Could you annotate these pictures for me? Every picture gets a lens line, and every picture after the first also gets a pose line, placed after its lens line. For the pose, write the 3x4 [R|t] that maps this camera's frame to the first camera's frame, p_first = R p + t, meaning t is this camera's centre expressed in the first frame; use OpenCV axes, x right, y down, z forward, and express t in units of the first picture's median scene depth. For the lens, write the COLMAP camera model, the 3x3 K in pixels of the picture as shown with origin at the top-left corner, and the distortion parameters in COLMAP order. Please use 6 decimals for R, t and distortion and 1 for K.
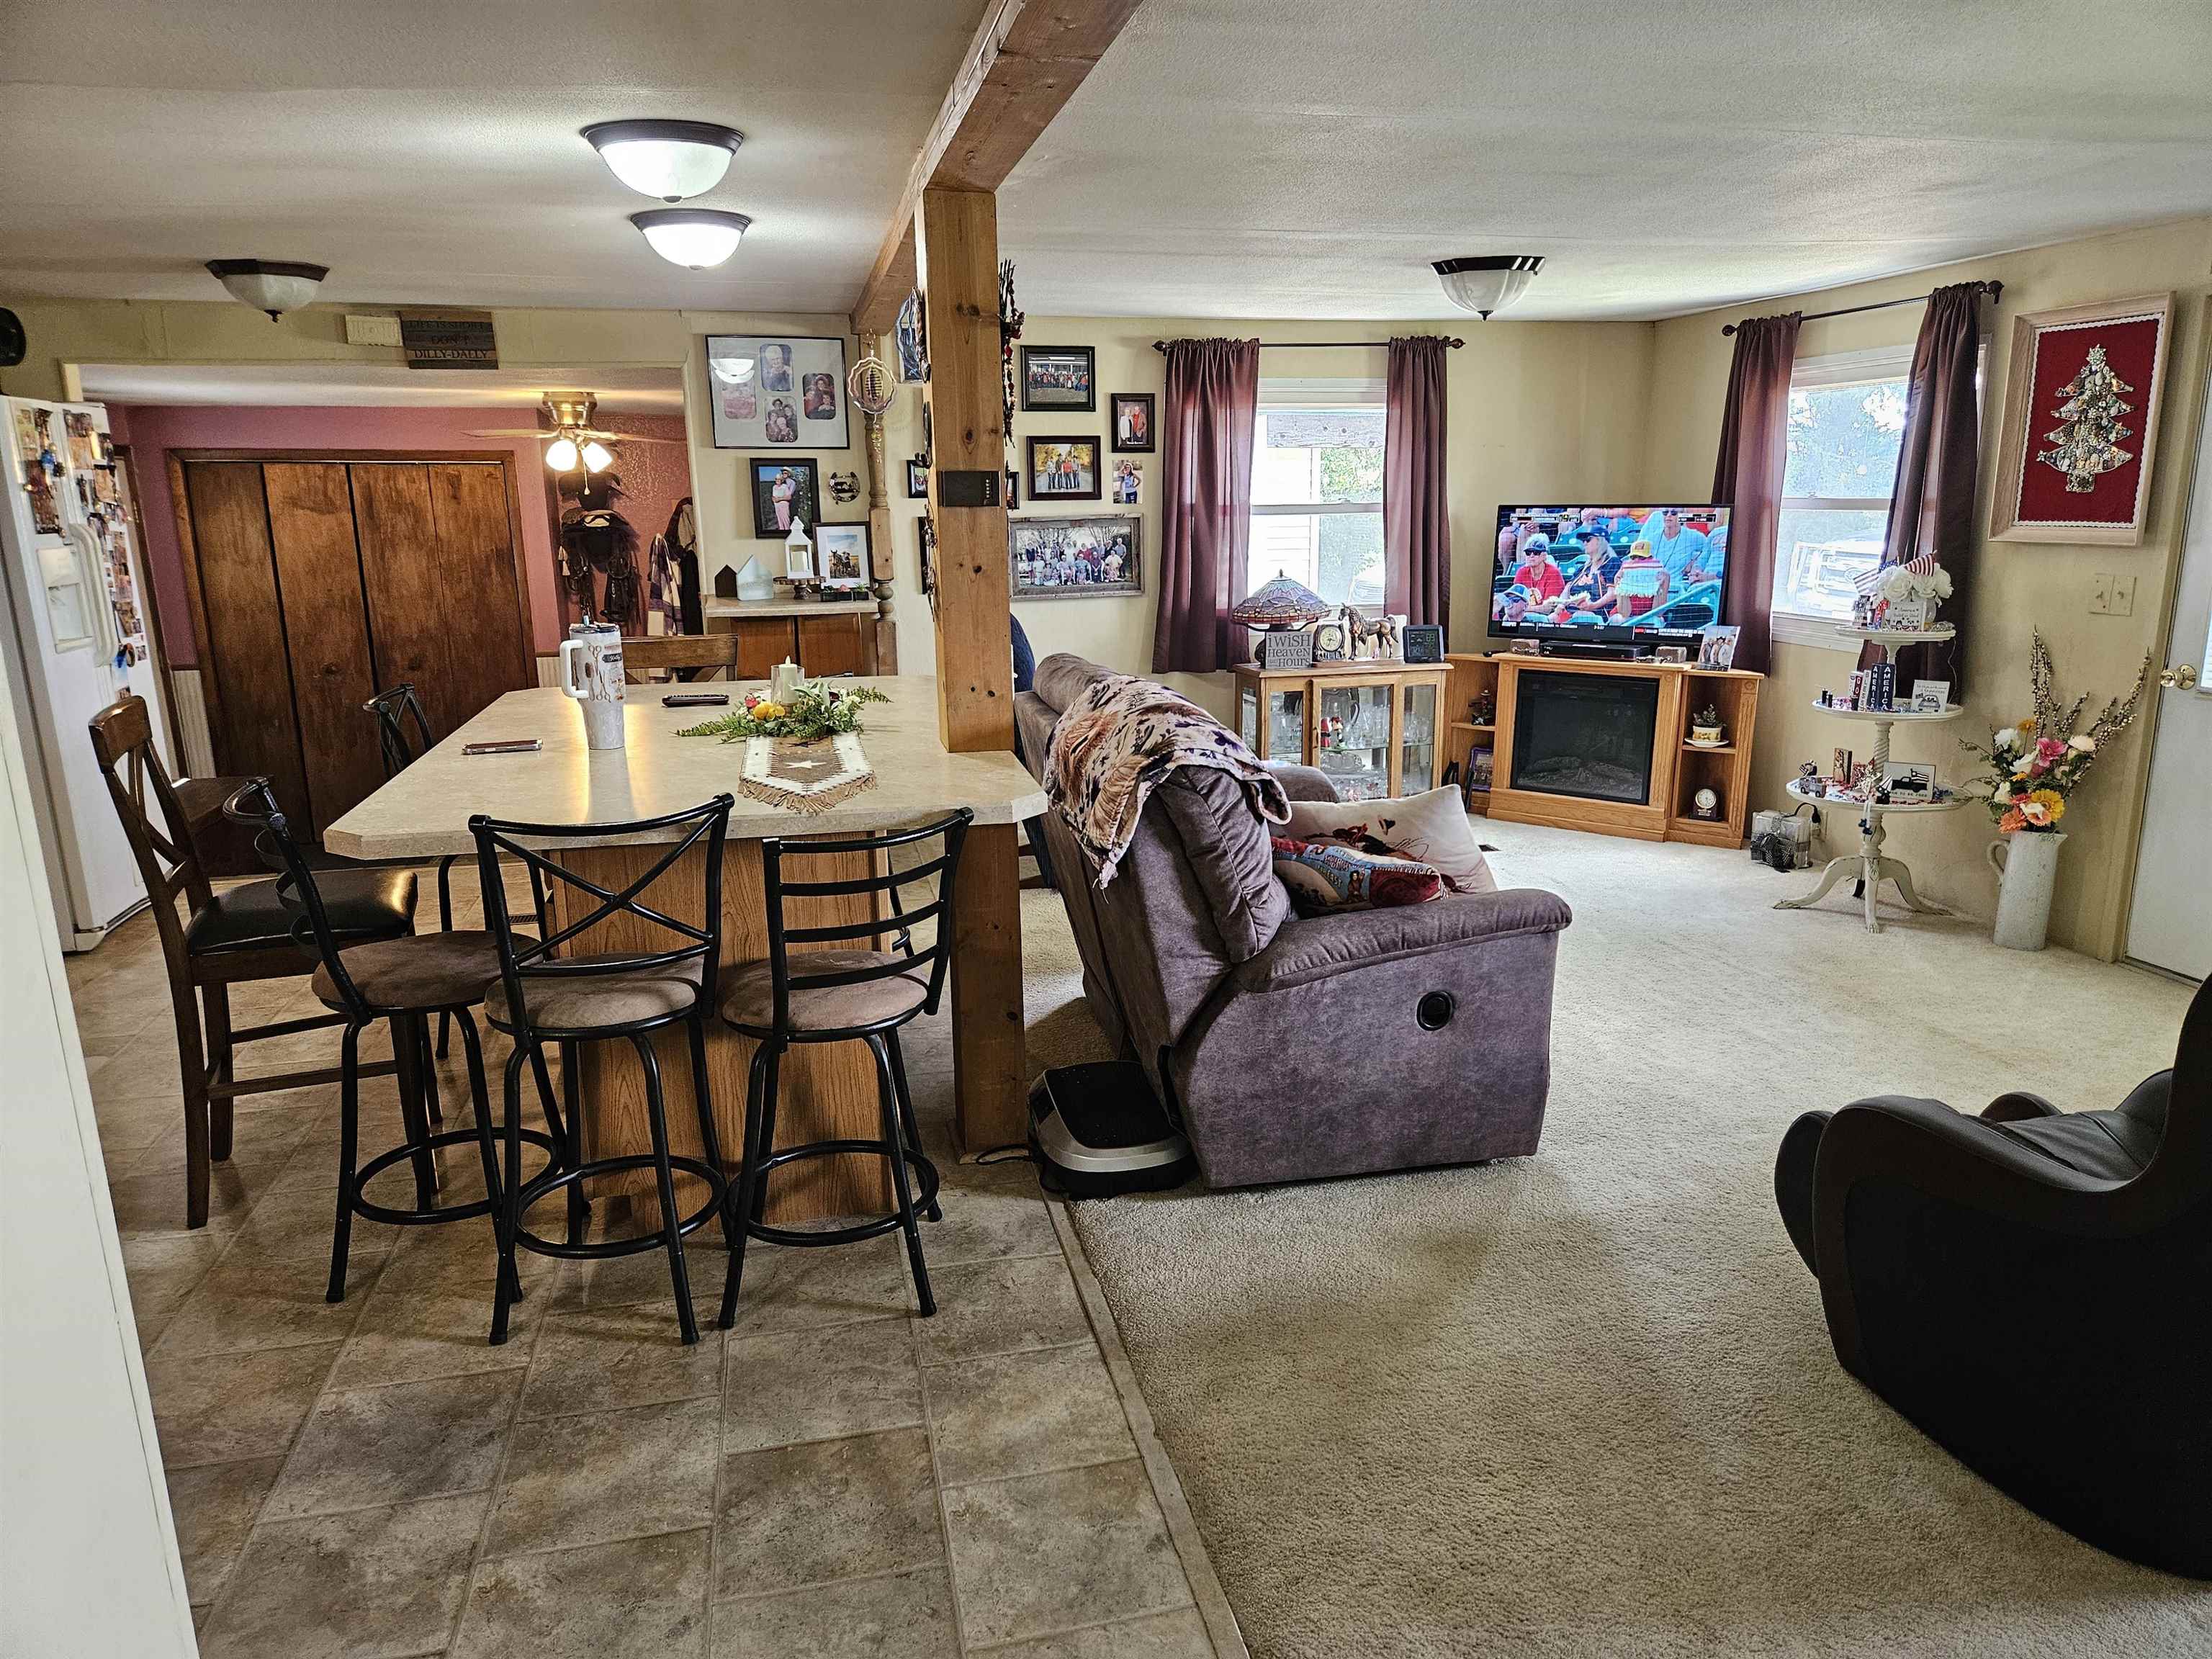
lens RADIAL K [[1481.5, 0, 1095.6], [0, 1481.5, 867.8], [0, 0, 1]] dist [0.067147, -0.063429]
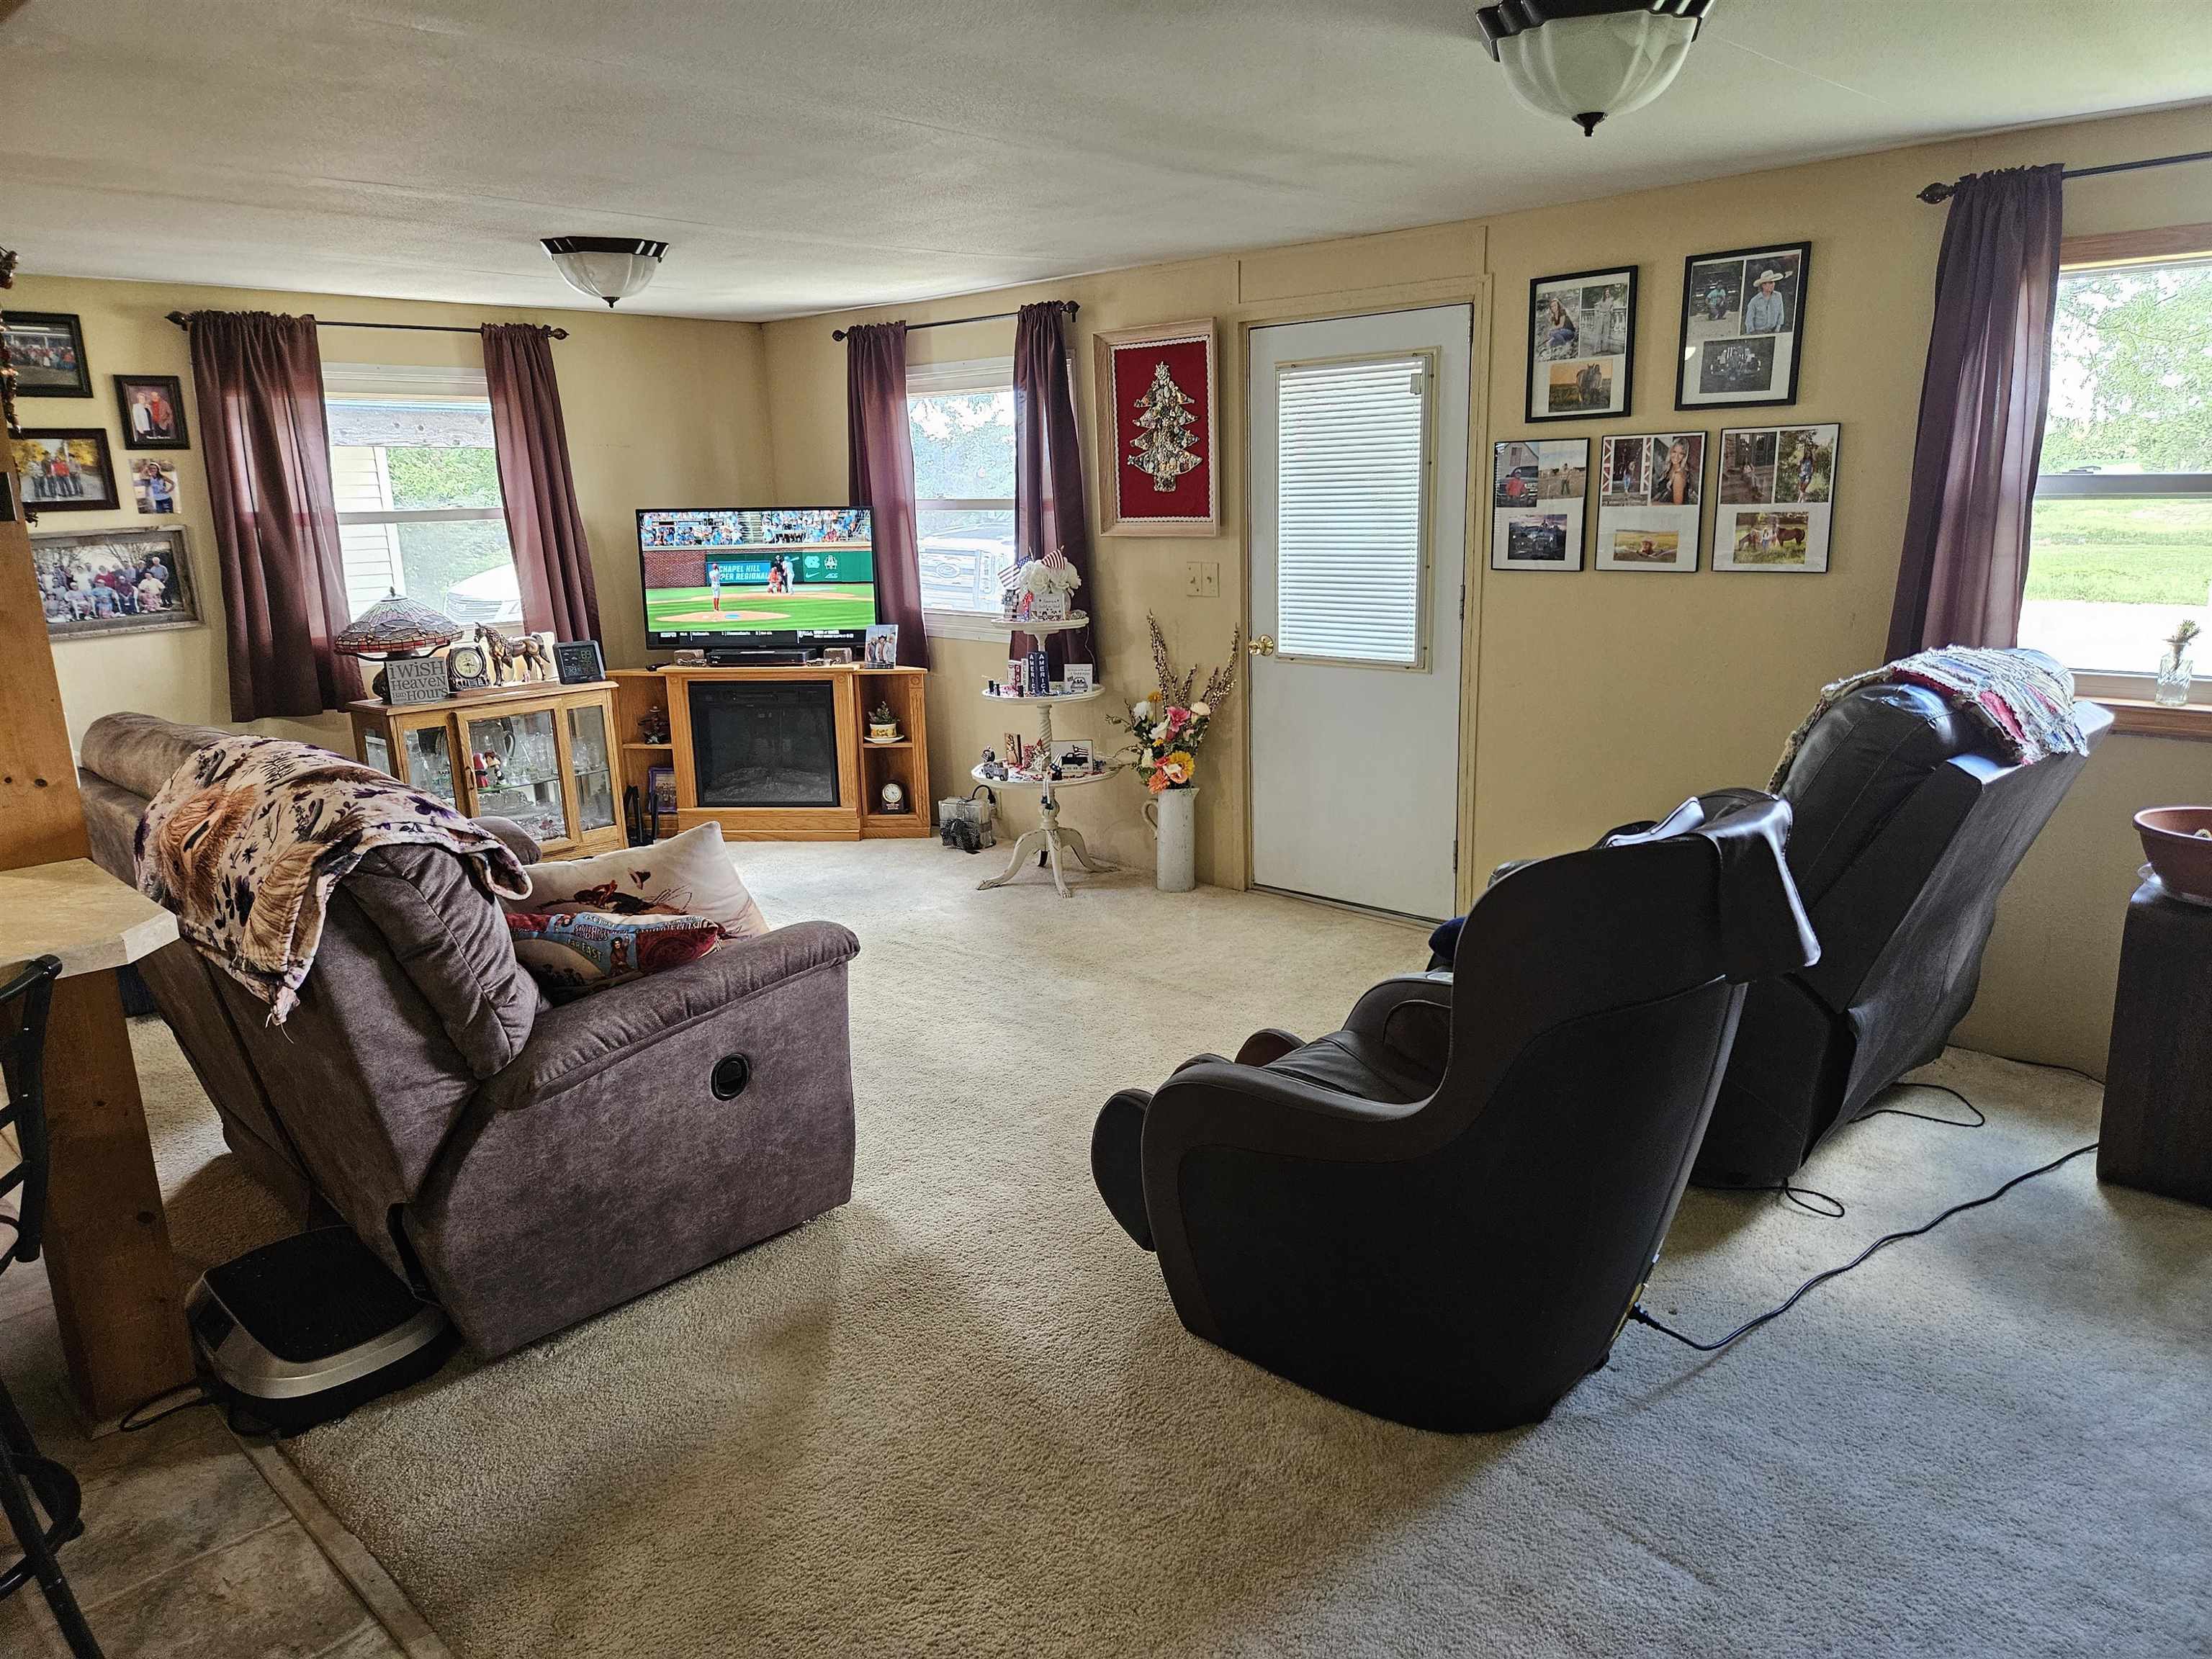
lens RADIAL K [[1481.5, 0, 1120.5], [0, 1481.5, 841.0], [0, 0, 1]] dist [0.067147, -0.063429]
pose [[0.821953, -0.144380, 0.550952, -0.037822], [0.155334, 0.987492, 0.027038, -0.023566], [-0.547965, 0.063357, 0.834099, 0.096885]]
